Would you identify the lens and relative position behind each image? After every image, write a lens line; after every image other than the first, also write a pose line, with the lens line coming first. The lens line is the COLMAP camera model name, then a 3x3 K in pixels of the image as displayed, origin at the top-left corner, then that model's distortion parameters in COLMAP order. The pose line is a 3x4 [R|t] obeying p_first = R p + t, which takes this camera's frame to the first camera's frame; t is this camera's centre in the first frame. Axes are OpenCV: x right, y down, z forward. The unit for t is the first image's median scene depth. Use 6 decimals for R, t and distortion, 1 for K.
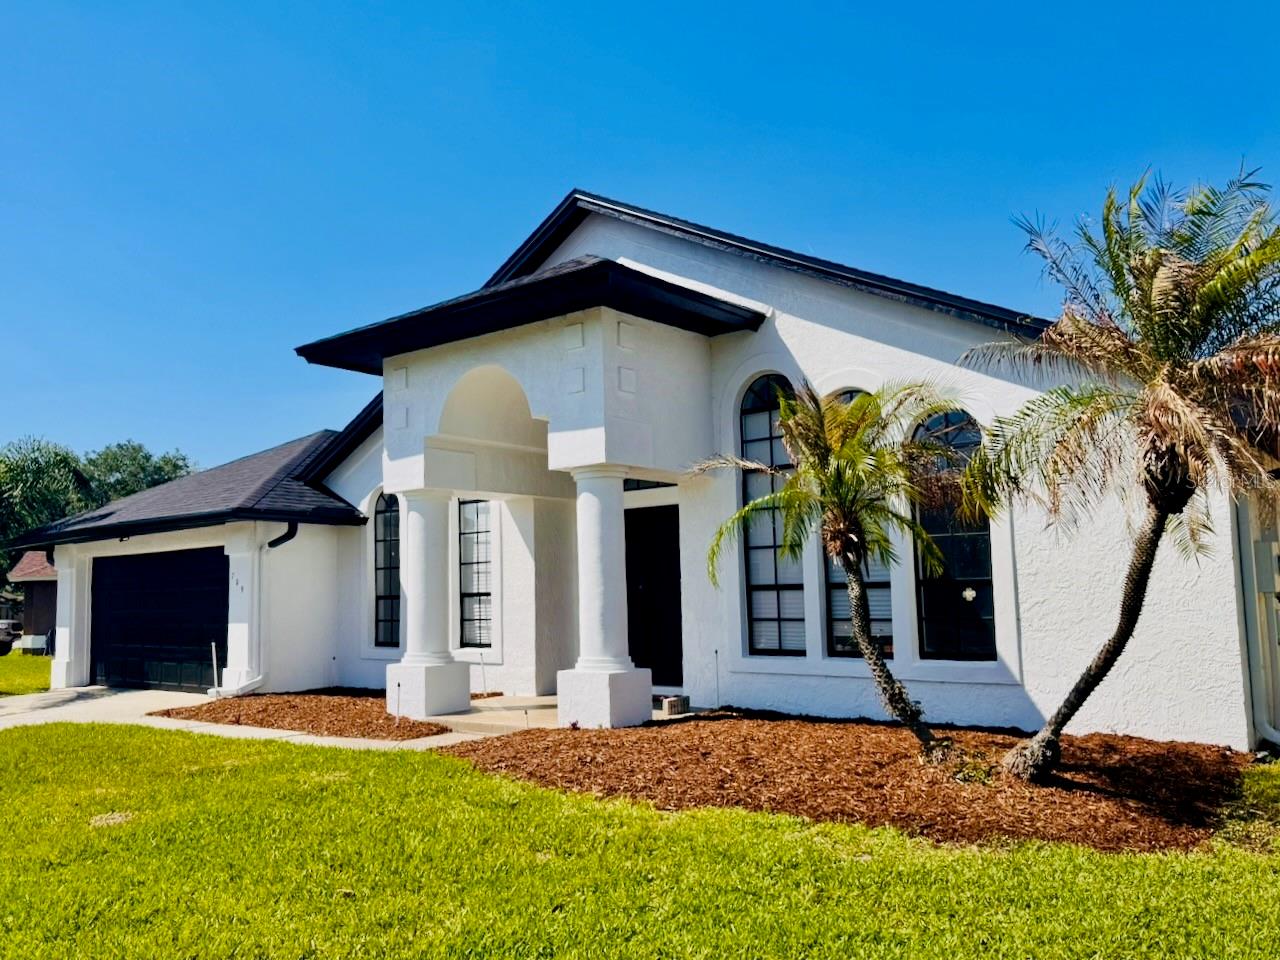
lens RADIAL K [[1040.1, 0, 640.0], [0, 1040.1, 480.0], [0, 0, 1]] dist [0.105919, -0.000418]
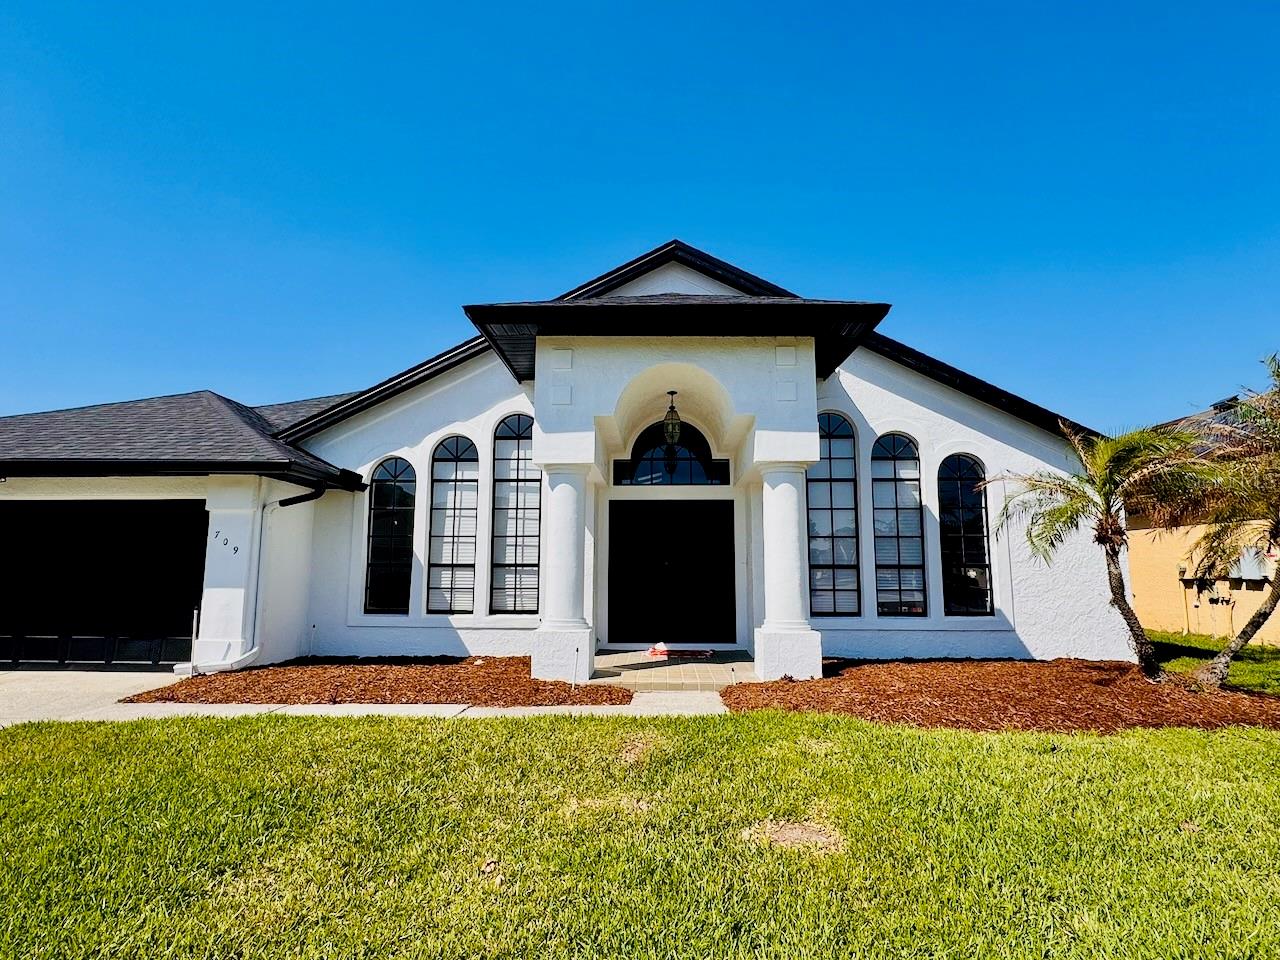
lens RADIAL K [[673.1, 0, 640.0], [0, 673.1, 480.0], [0, 0, 1]] dist [0.012863, 0.000002]
pose [[0.783634, 0.106930, 0.611950, -0.495235], [-0.087299, 0.994255, -0.061941, 0.052603], [-0.615058, -0.004884, 0.788467, 0.360350]]
